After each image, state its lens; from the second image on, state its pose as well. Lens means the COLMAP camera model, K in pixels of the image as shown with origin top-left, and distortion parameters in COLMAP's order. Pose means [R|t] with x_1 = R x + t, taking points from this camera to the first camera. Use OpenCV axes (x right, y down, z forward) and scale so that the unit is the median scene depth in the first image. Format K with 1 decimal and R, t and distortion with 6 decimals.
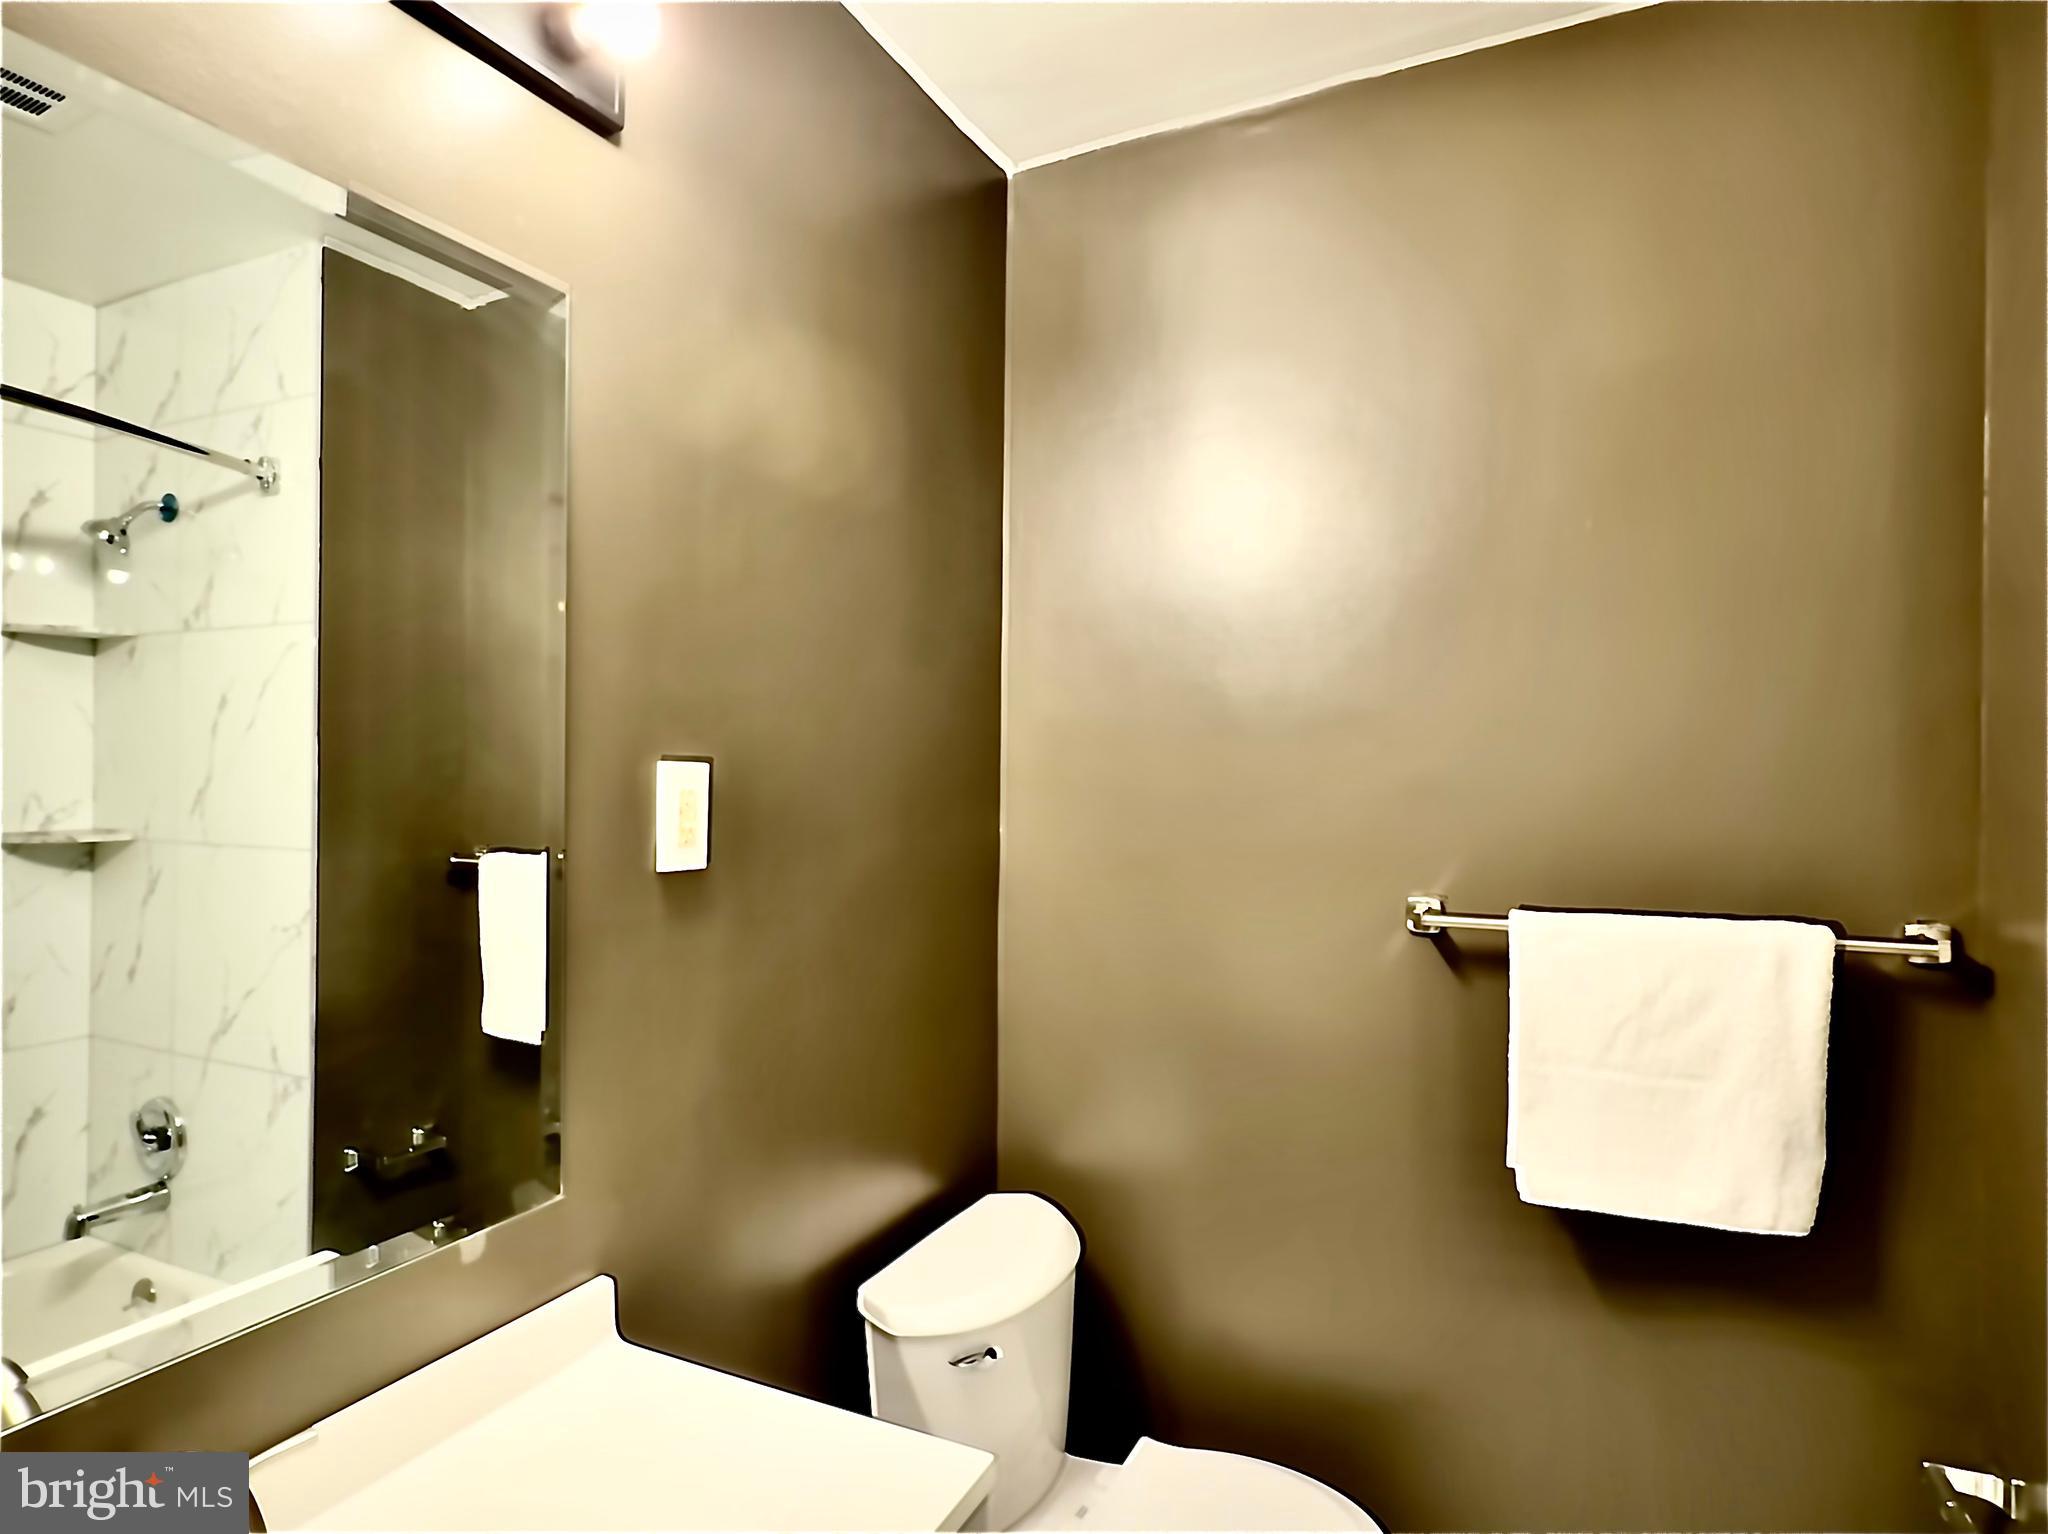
lens RADIAL K [[1145.7, 0, 1020.6], [0, 1145.7, 765.3], [0, 0, 1]] dist [-0.001901, -0.000671]
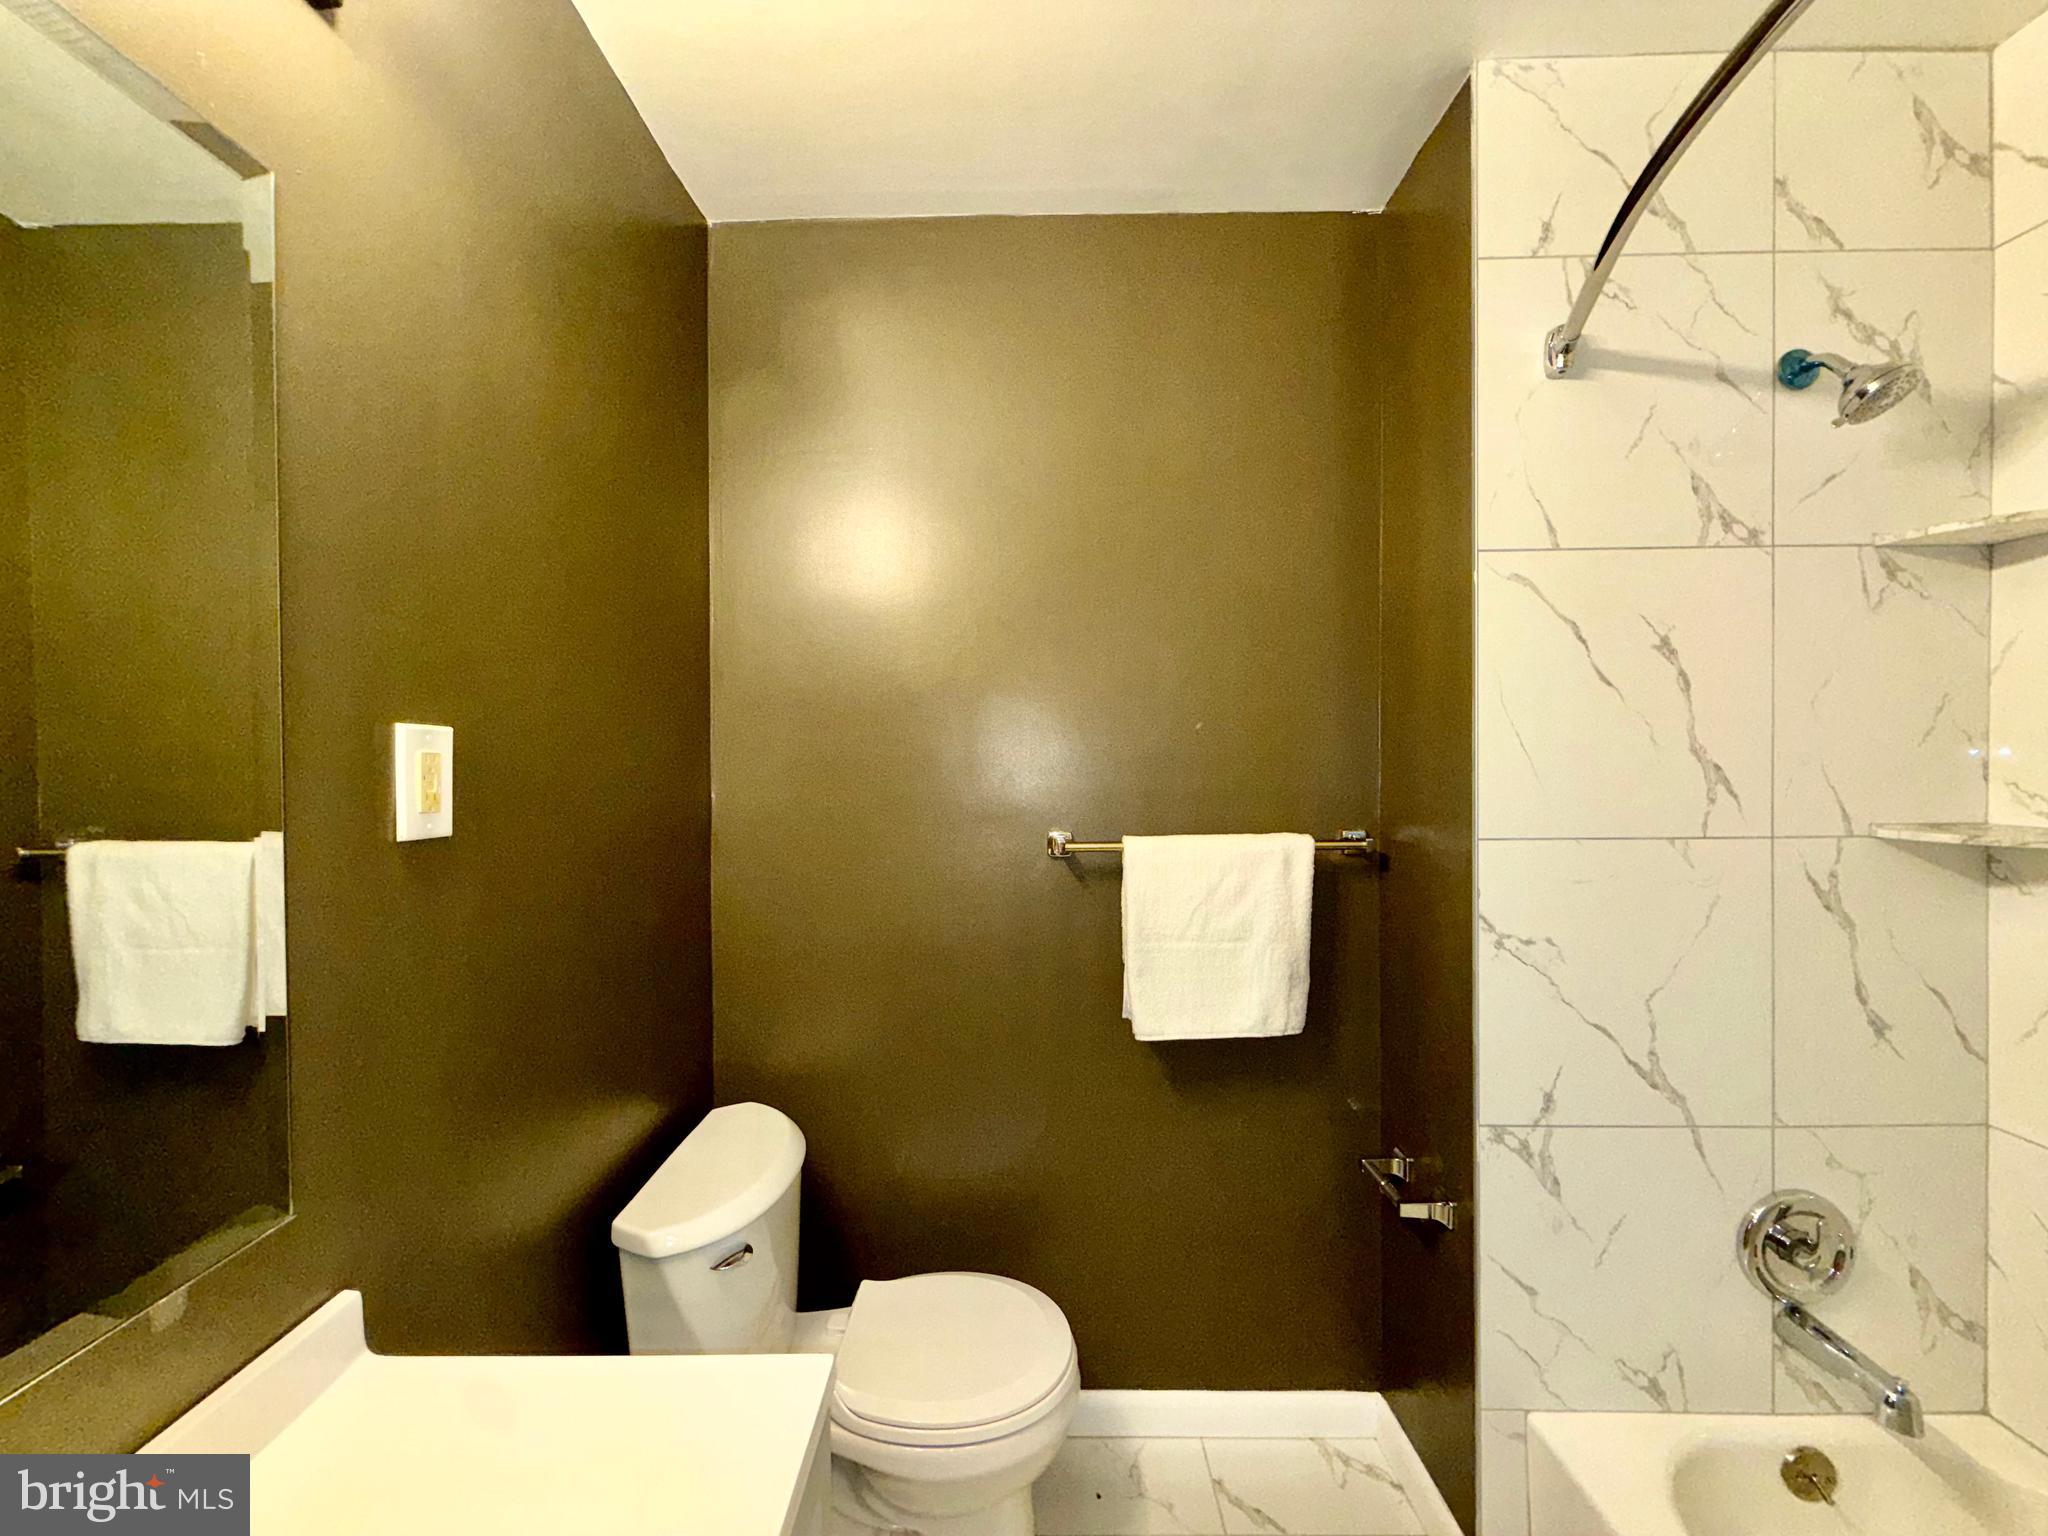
lens RADIAL K [[823.8, 0, 1025.8], [0, 823.8, 766.2], [0, 0, 1]] dist [-0.001613, 0.000202]
pose [[0.899024, -0.017806, 0.437537, -0.128046], [0.010821, 0.999771, 0.018454, 0.021556], [-0.437765, -0.011856, 0.899011, 0.150750]]
